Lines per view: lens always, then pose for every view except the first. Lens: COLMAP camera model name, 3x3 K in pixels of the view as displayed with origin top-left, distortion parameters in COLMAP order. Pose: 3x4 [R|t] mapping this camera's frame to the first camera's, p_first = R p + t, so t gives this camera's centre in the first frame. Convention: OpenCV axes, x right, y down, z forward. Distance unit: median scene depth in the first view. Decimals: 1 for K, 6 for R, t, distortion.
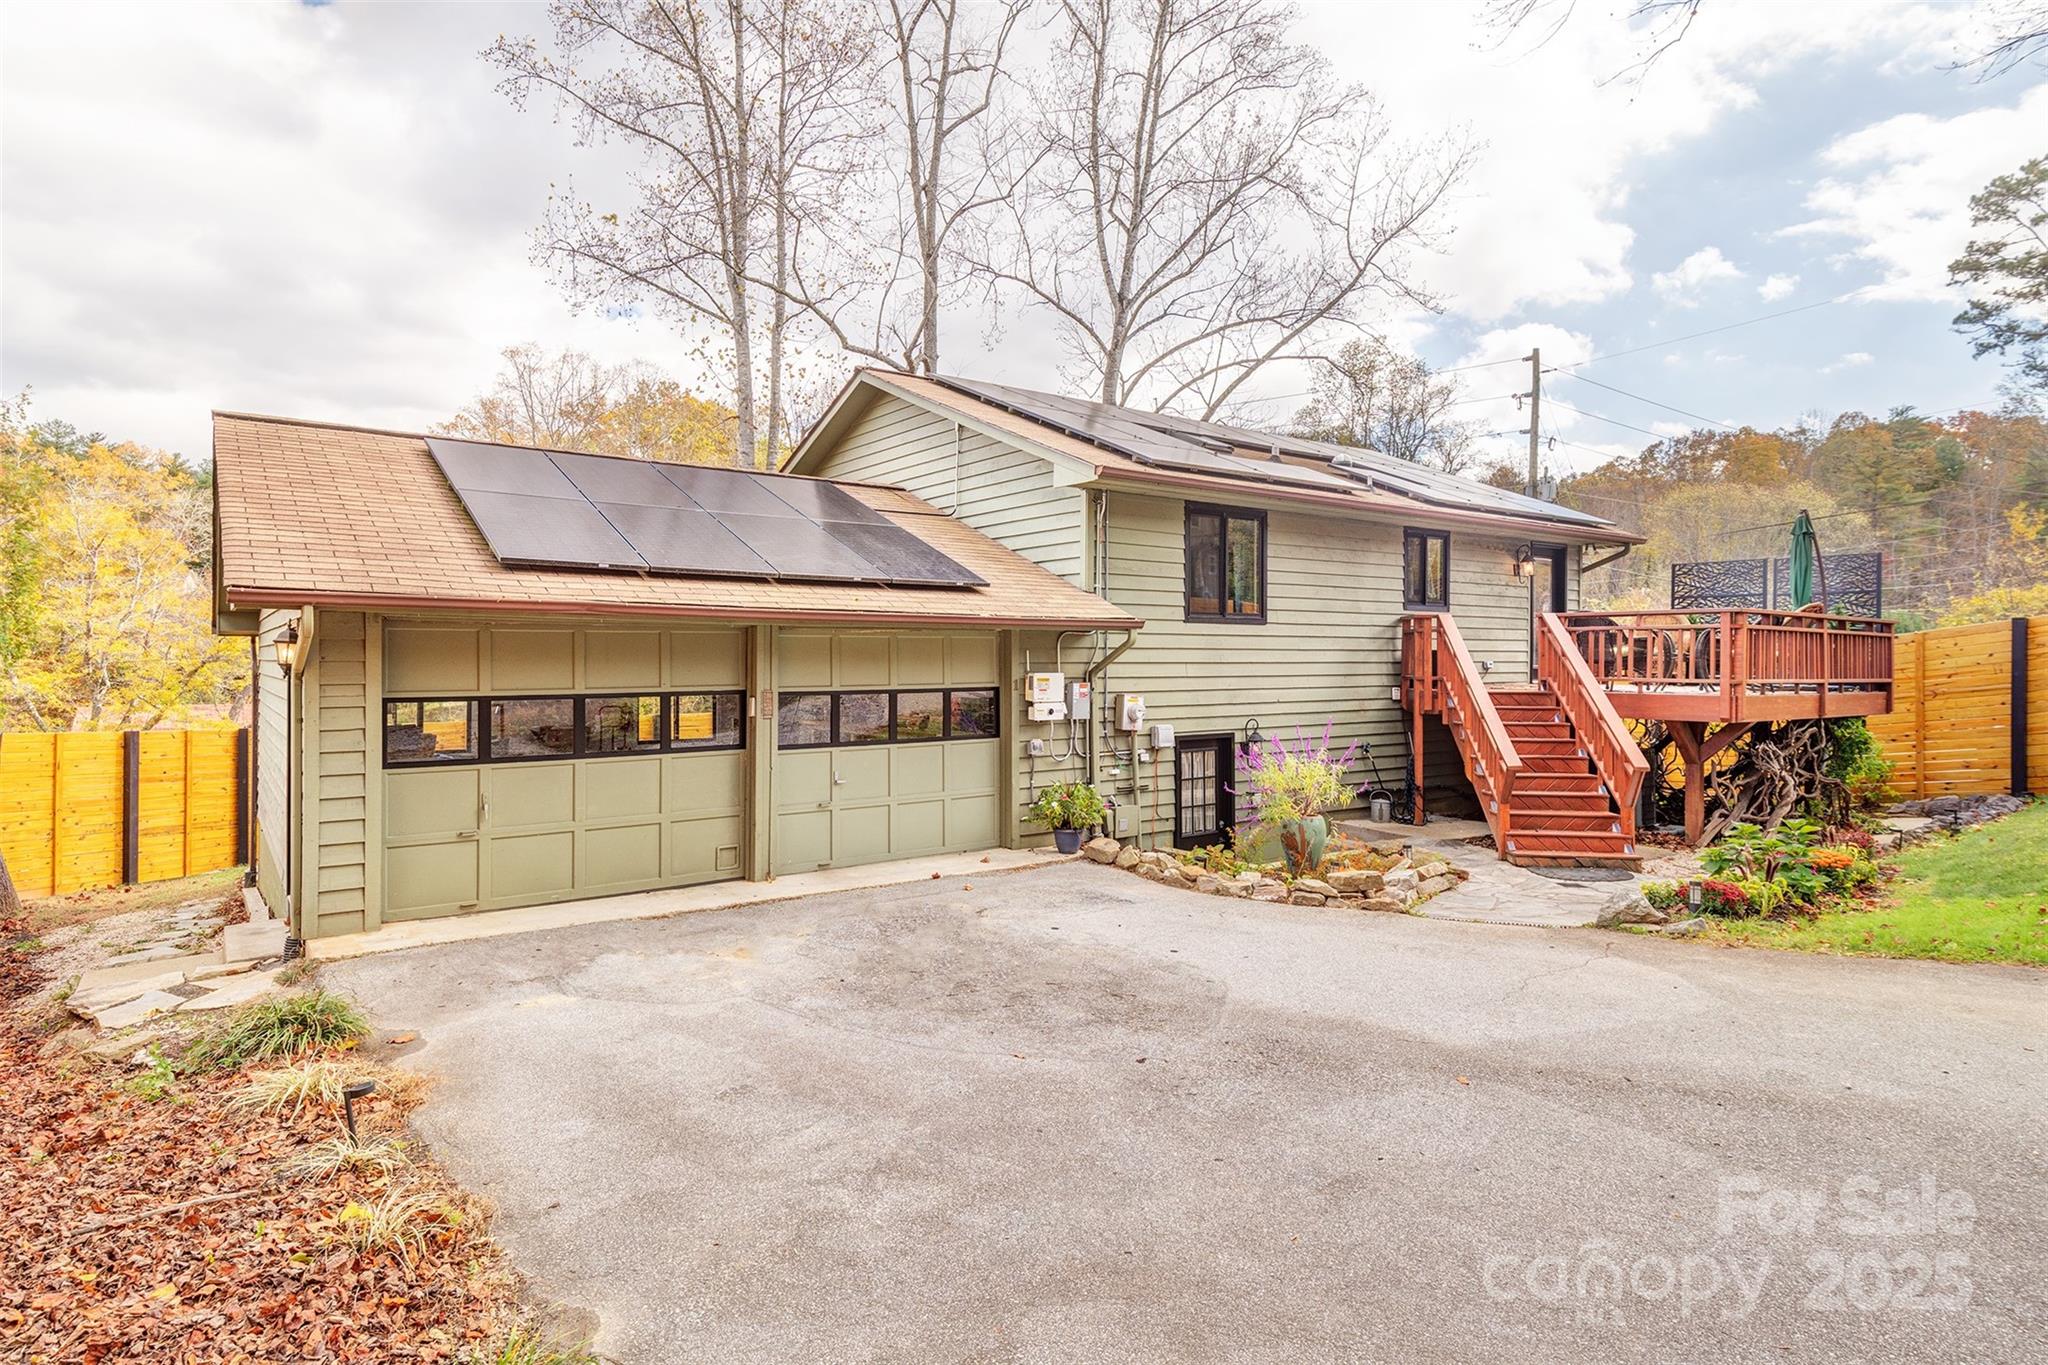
lens RADIAL K [[1145.7, 0, 1024.0], [0, 1145.7, 682.5], [0, 0, 1]] dist [0.039436, -0.038714]
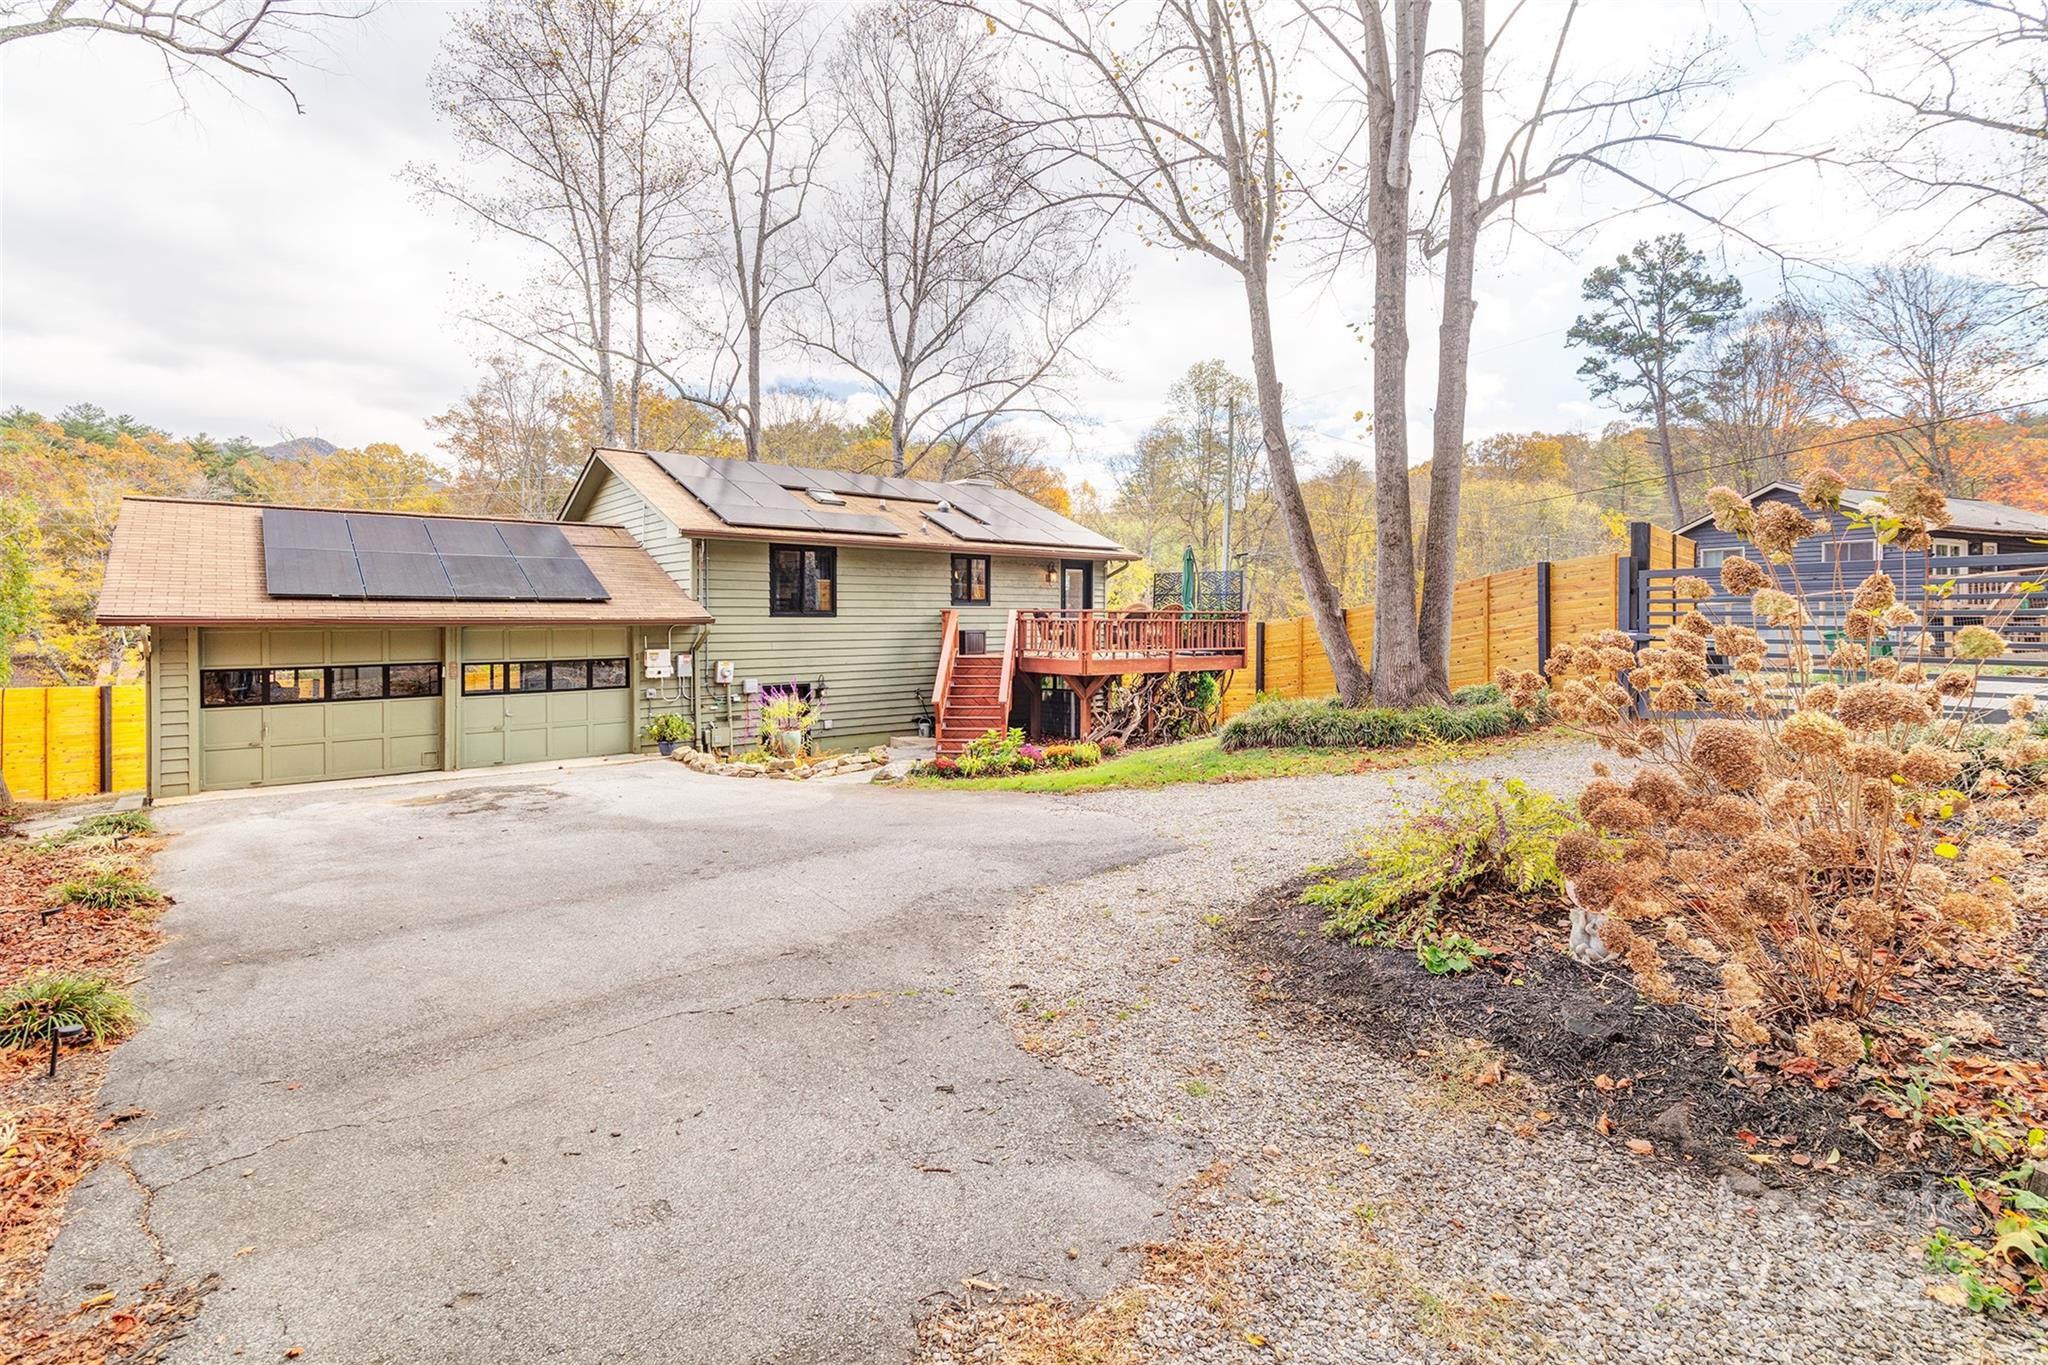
lens RADIAL K [[951.4, 0, 1025.3], [0, 951.4, 650.6], [0, 0, 1]] dist [0.034276, -0.027828]
pose [[0.997008, -0.003784, 0.077203, 0.370476], [0.002749, 0.999905, 0.013514, -0.019973], [-0.077247, -0.013261, 0.996924, -0.366125]]
